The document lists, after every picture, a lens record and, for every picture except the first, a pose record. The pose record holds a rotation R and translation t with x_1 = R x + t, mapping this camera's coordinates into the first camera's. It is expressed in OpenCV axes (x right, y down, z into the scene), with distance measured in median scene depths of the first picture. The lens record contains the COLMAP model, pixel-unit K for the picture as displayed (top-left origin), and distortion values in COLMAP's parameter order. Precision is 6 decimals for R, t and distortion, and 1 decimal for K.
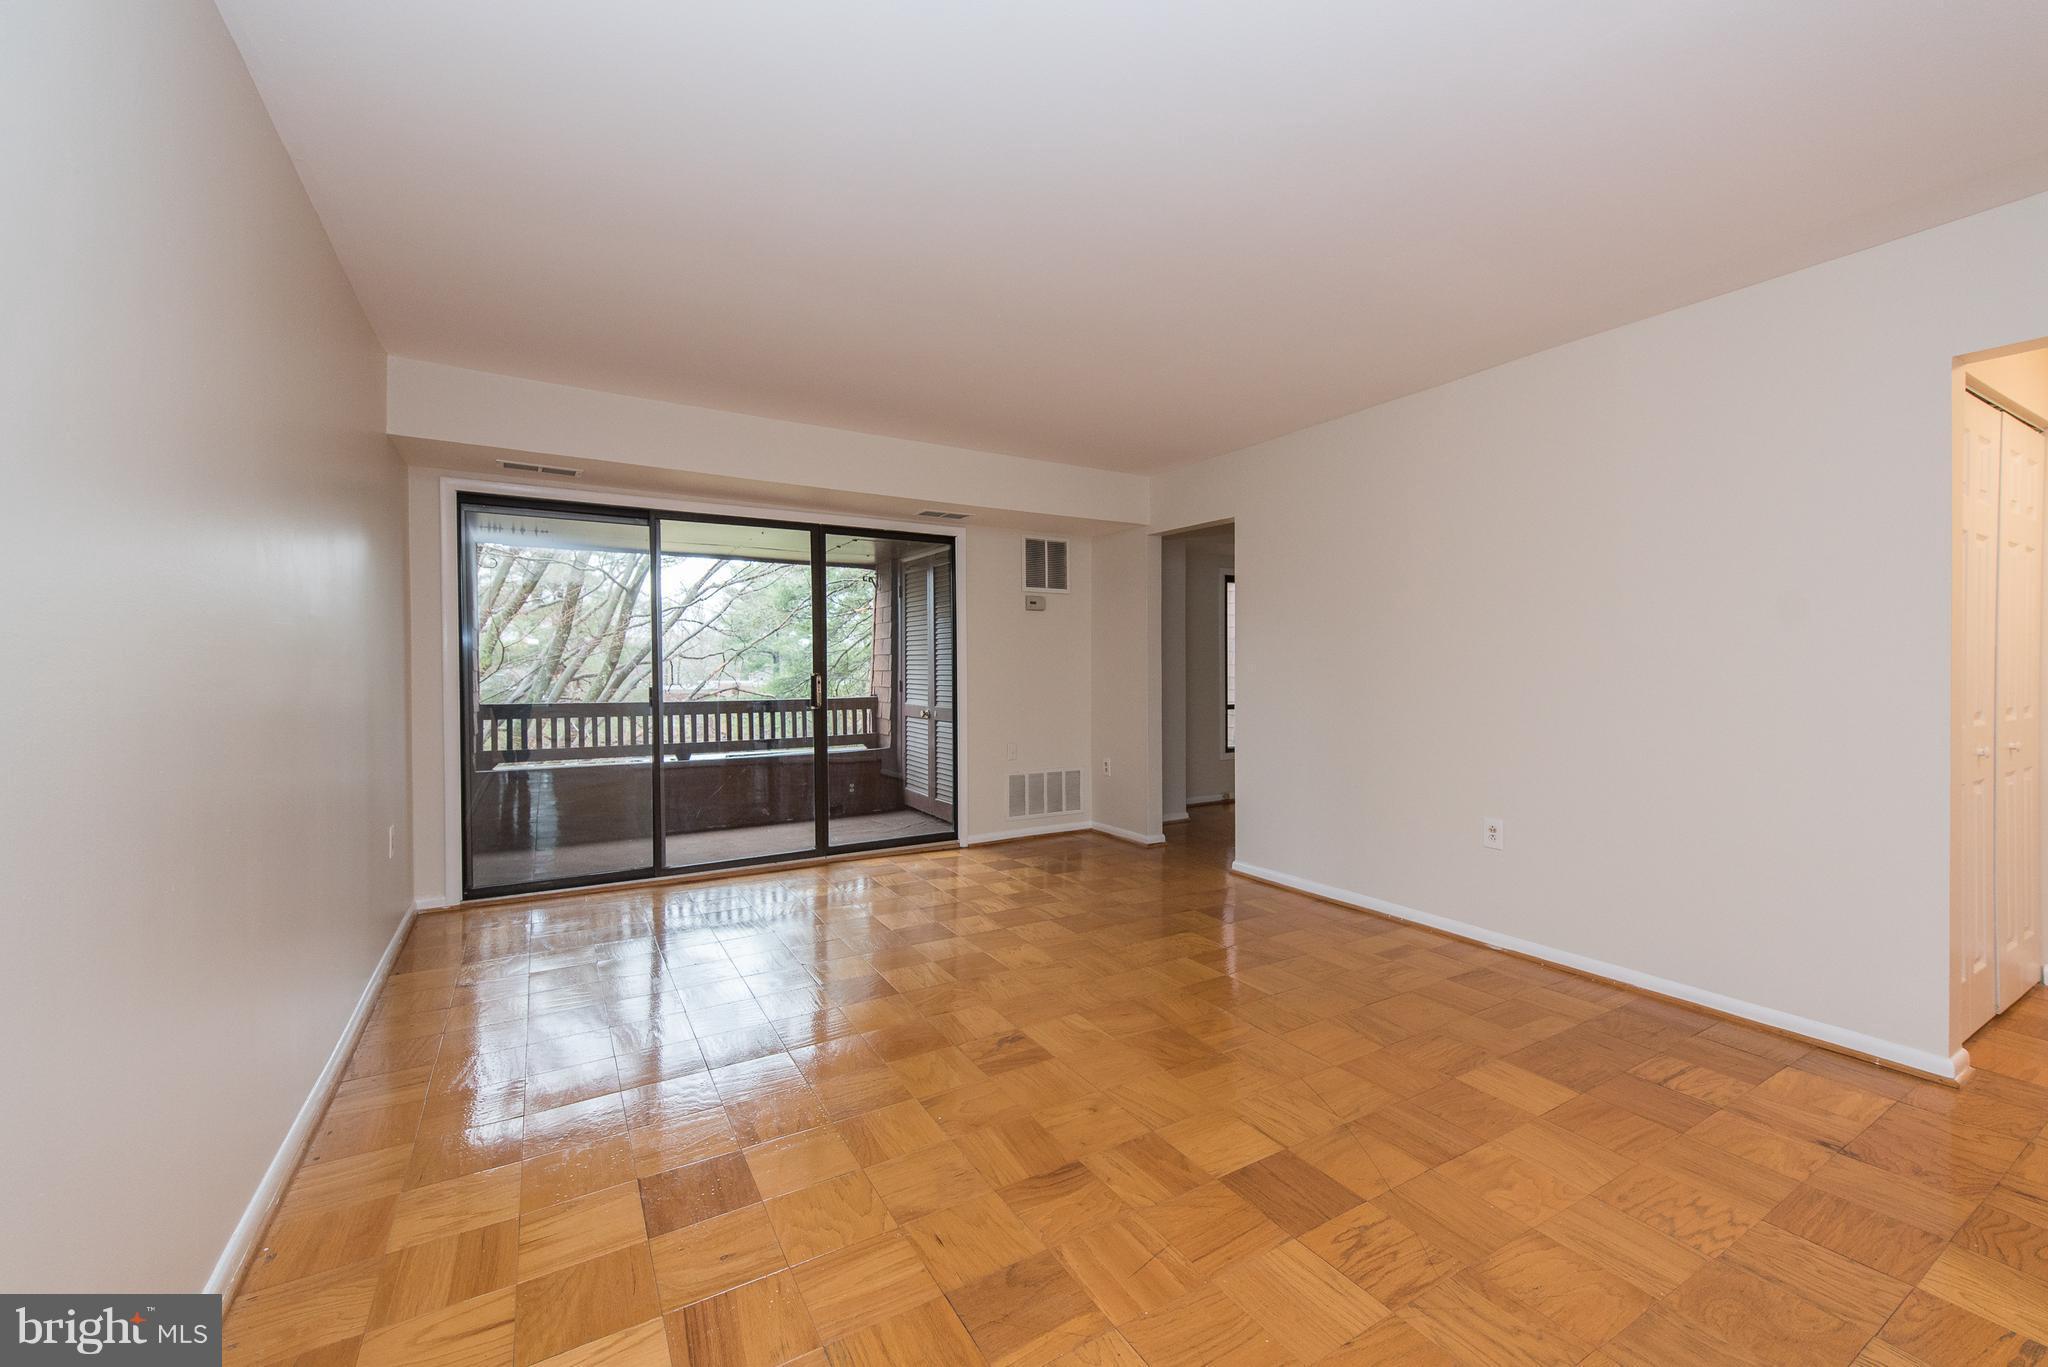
lens RADIAL K [[808.4, 0, 1028.8], [0, 808.4, 720.9], [0, 0, 1]] dist [0.012964, -0.000095]
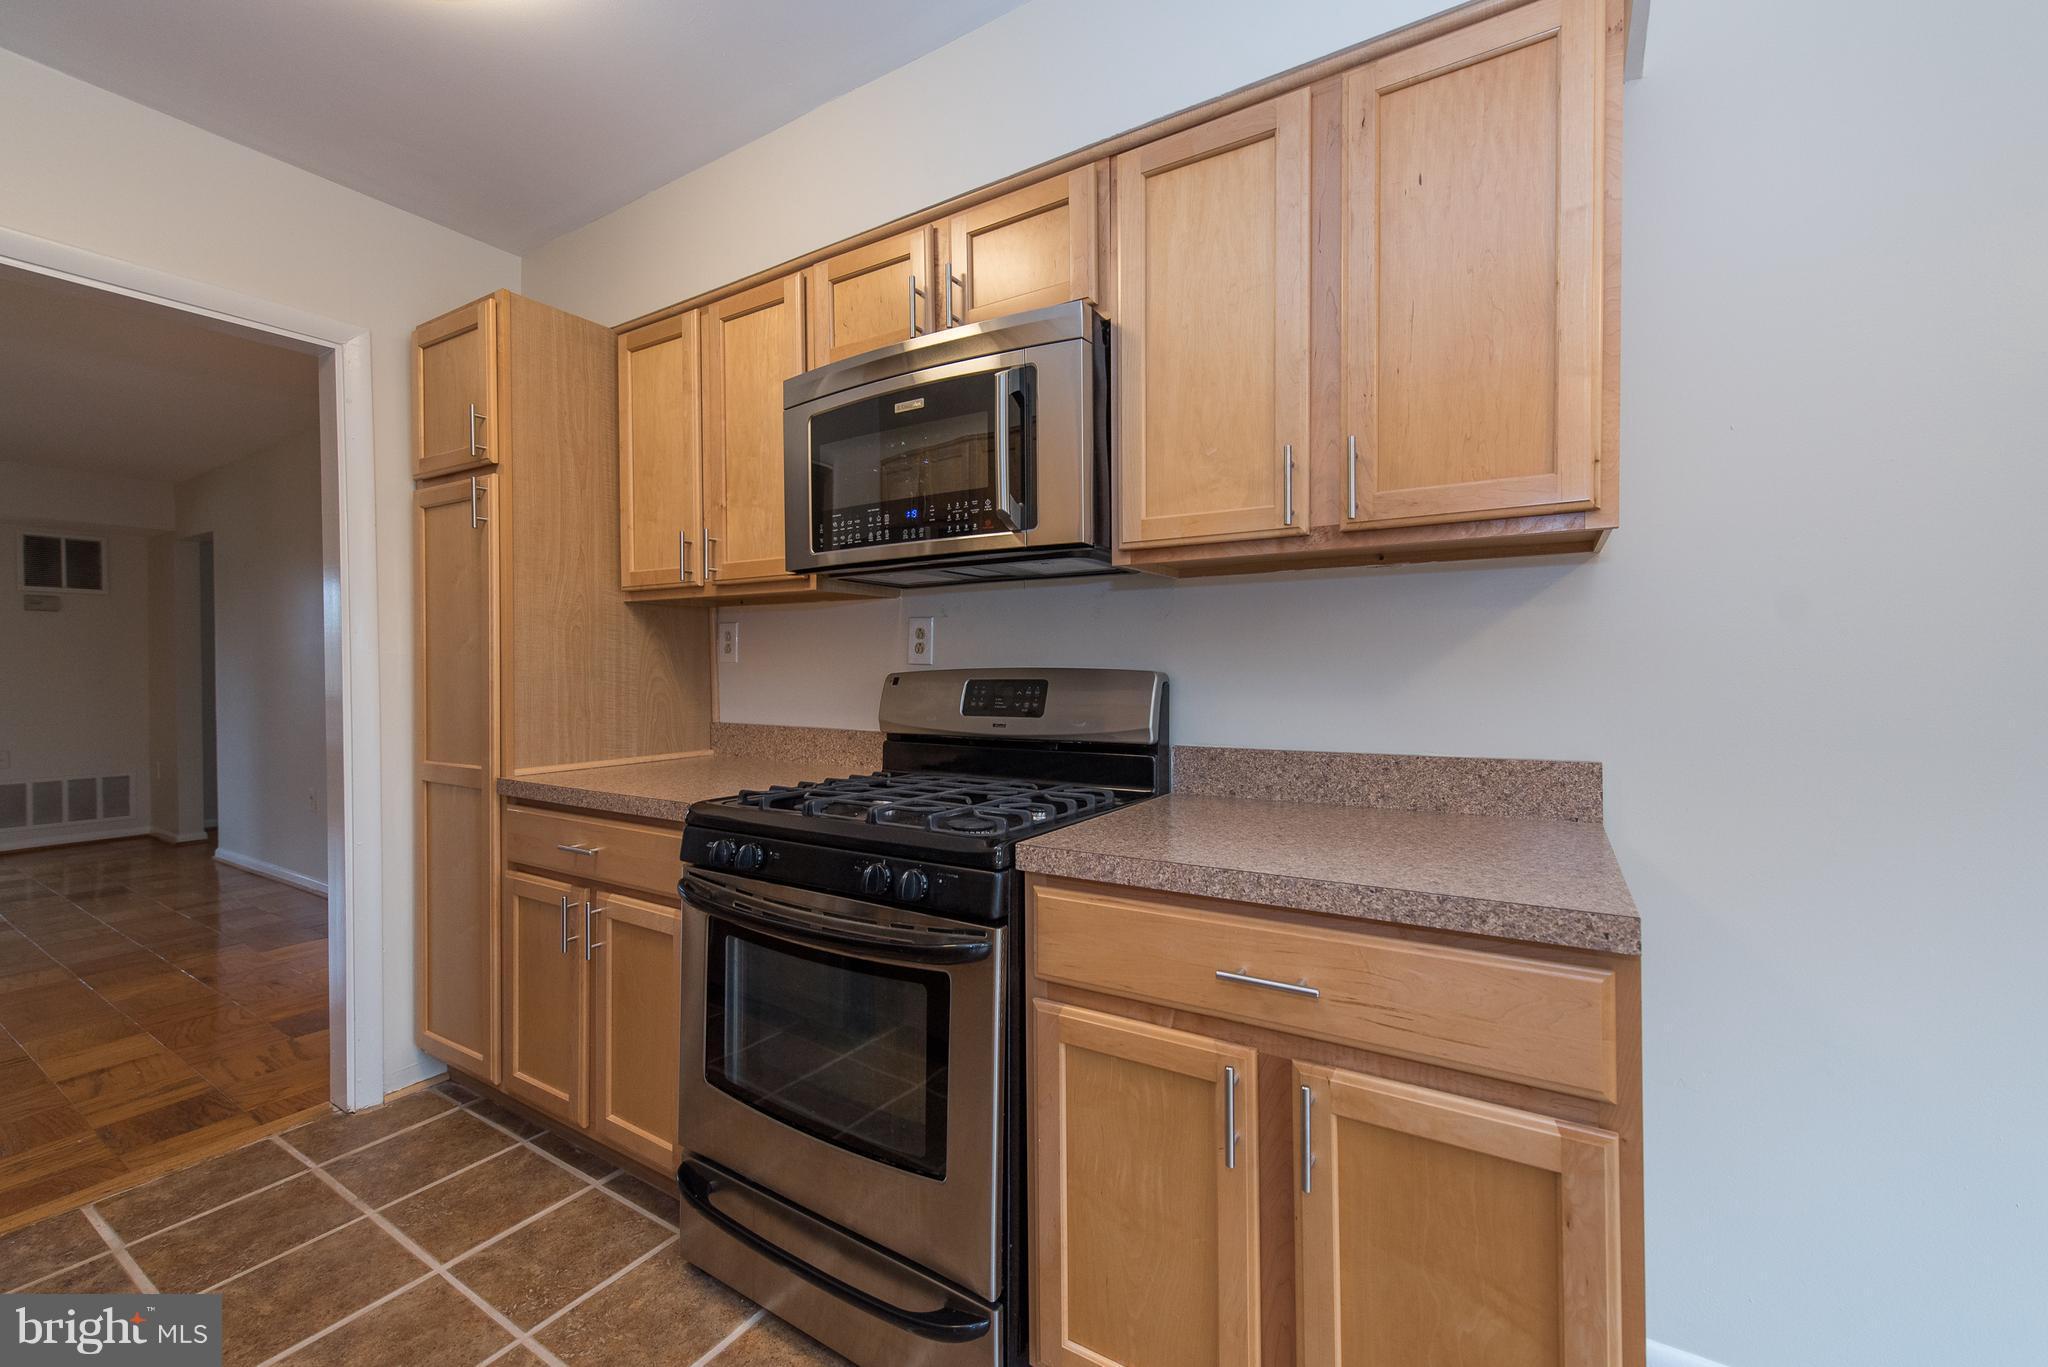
lens RADIAL K [[822.6, 0, 1032.4], [0, 822.6, 676.4], [0, 0, 1]] dist [0.013811, -0.000869]
pose [[0.892349, -0.005098, 0.451318, 0.701700], [0.032194, 0.998108, -0.052381, 0.036788], [-0.450197, 0.061272, 0.890825, -0.473912]]
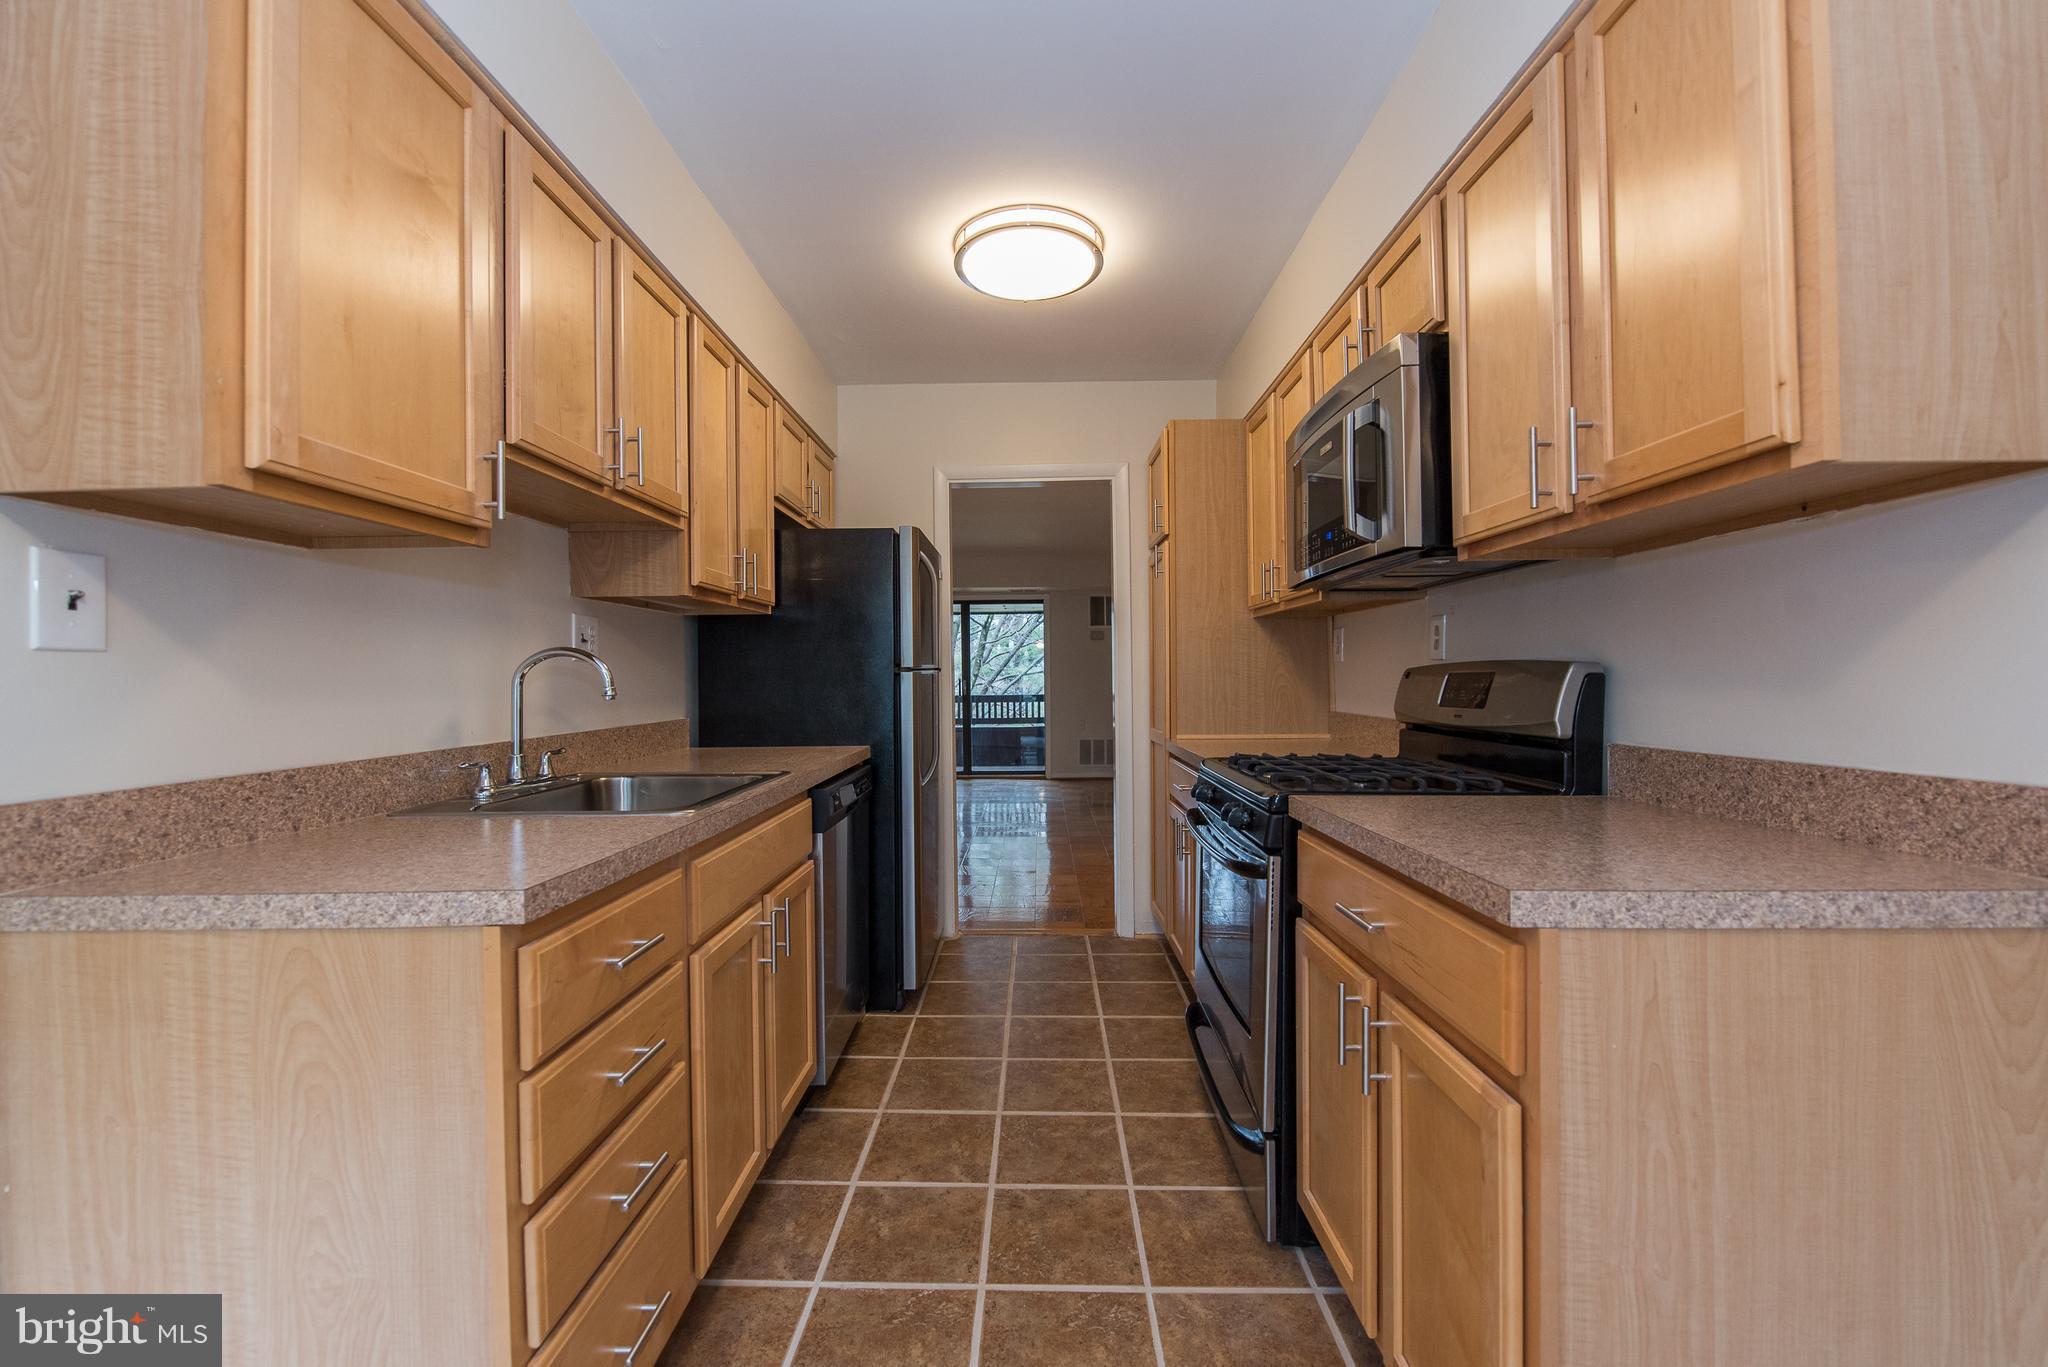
lens RADIAL K [[833.6, 0, 1022.4], [0, 833.6, 673.0], [0, 0, 1]] dist [-0.010064, -0.000637]
pose [[0.842811, -0.008492, -0.538142, 0.910106], [-0.030168, 0.997558, -0.062989, 0.050593], [0.537363, 0.069322, 0.840497, -0.585652]]
